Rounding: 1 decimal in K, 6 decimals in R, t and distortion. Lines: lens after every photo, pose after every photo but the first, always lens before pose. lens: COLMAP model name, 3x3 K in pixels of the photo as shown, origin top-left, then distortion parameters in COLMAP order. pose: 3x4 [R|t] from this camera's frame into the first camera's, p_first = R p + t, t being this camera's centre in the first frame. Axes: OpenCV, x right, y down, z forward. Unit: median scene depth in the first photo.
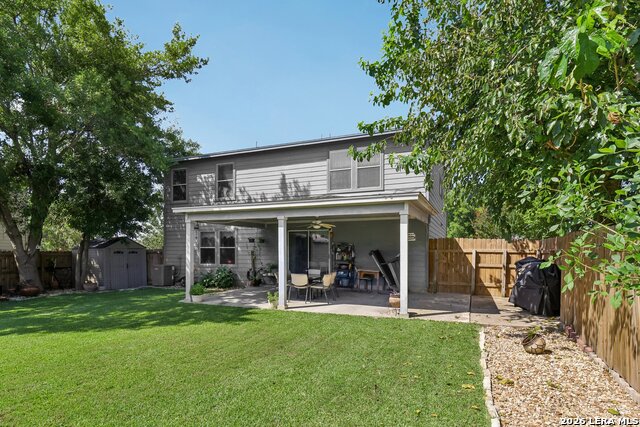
lens RADIAL K [[327.6, 0, 319.9], [0, 327.6, 256.1], [0, 0, 1]] dist [0.002458, 0.000703]
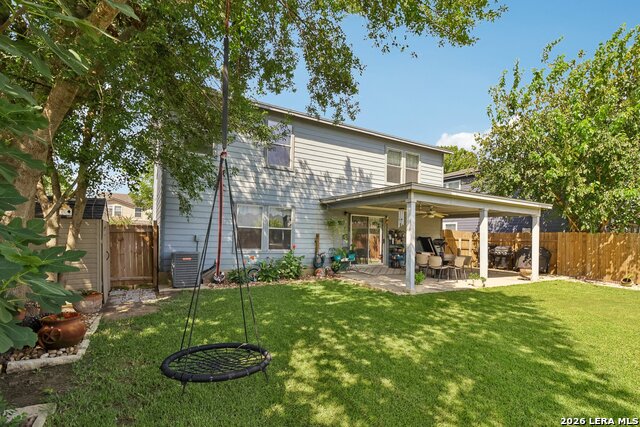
lens RADIAL K [[293.7, 0, 320.3], [0, 293.7, 240.5], [0, 0, 1]] dist [-0.000221, -0.000082]
pose [[0.637913, 0.008639, 0.770060, -0.908502], [-0.013832, 0.999904, 0.000241, 0.001609], [-0.769984, -0.010806, 0.637971, 0.543194]]
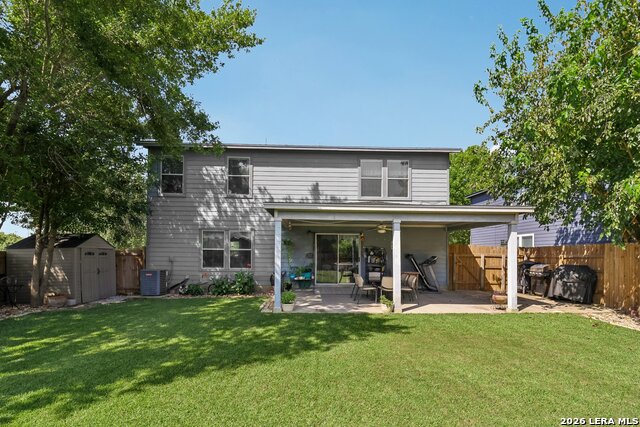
lens RADIAL K [[295.1, 0, 319.4], [0, 295.1, 259.0], [0, 0, 1]] dist [-0.001999, -0.000224]
pose [[0.920763, 0.001532, 0.390119, -0.473410], [-0.002318, 0.999996, 0.001543, -0.002052], [-0.390115, -0.002325, 0.920763, 0.183577]]
